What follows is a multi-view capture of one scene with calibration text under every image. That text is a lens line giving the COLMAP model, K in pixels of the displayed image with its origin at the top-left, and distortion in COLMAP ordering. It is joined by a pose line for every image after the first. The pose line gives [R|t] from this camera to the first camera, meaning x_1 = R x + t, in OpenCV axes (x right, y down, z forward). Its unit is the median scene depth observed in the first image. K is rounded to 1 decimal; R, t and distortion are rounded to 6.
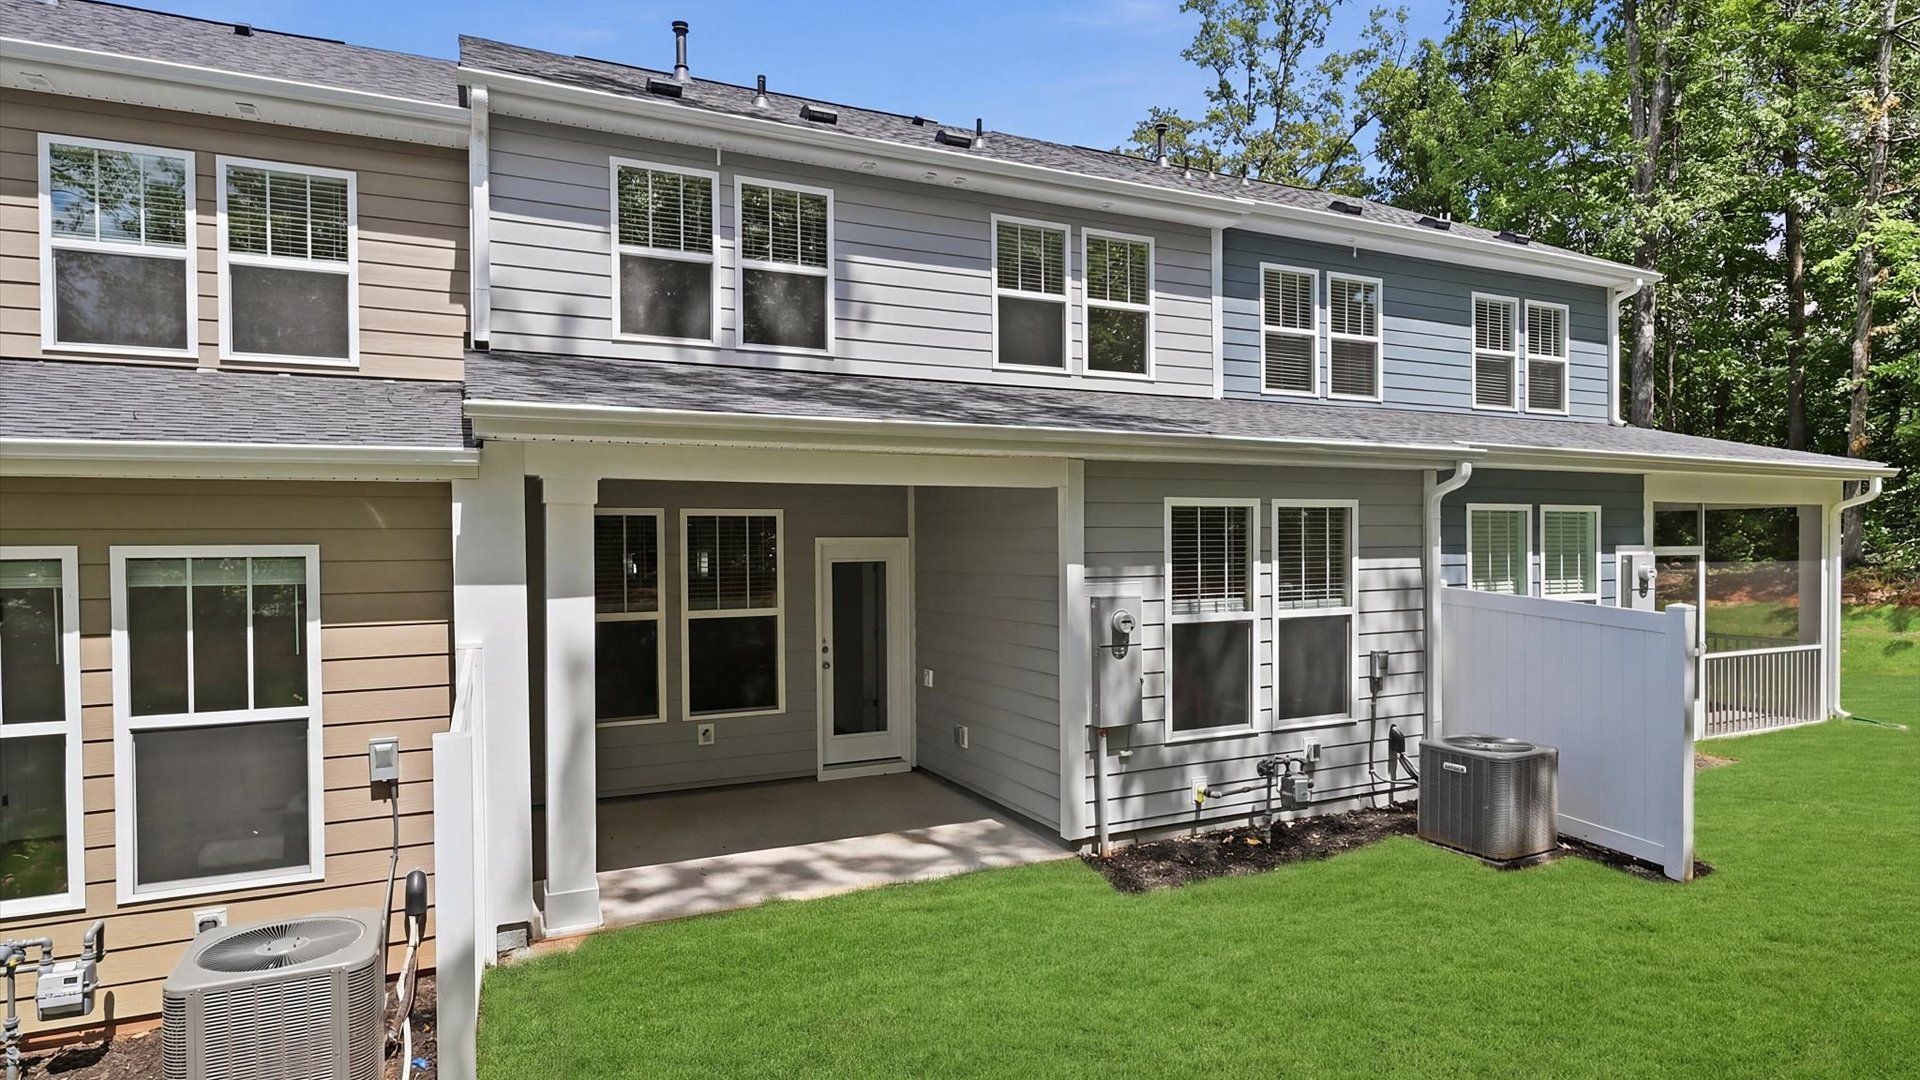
lens RADIAL K [[1041.2, 0, 962.6], [0, 1041.2, 557.2], [0, 0, 1]] dist [-0.000559, -0.000587]
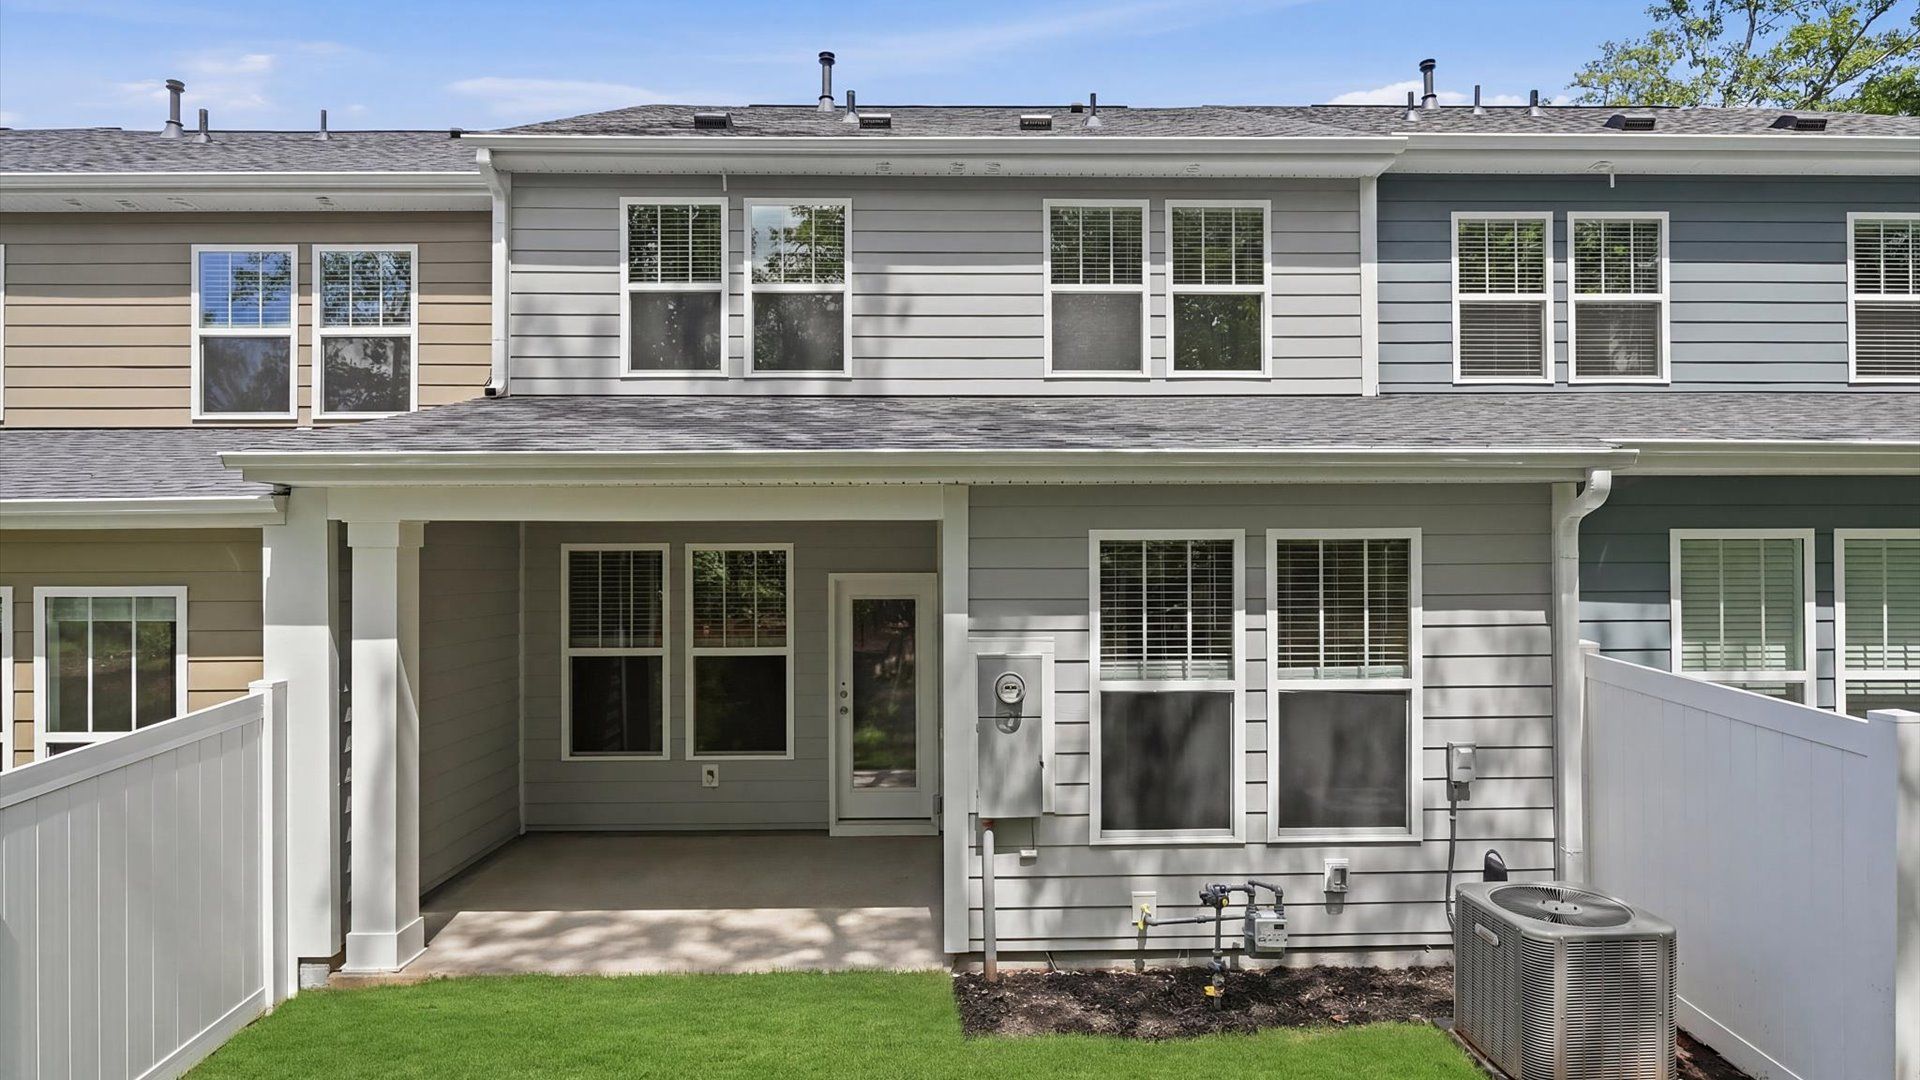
lens RADIAL K [[1041.2, 0, 962.6], [0, 1041.2, 557.2], [0, 0, 1]] dist [-0.000559, -0.000587]
pose [[0.909265, 0.000840, -0.416217, 0.401407], [-0.008146, 0.999842, -0.015778, -0.021658], [0.416138, 0.017737, 0.909128, 0.230329]]
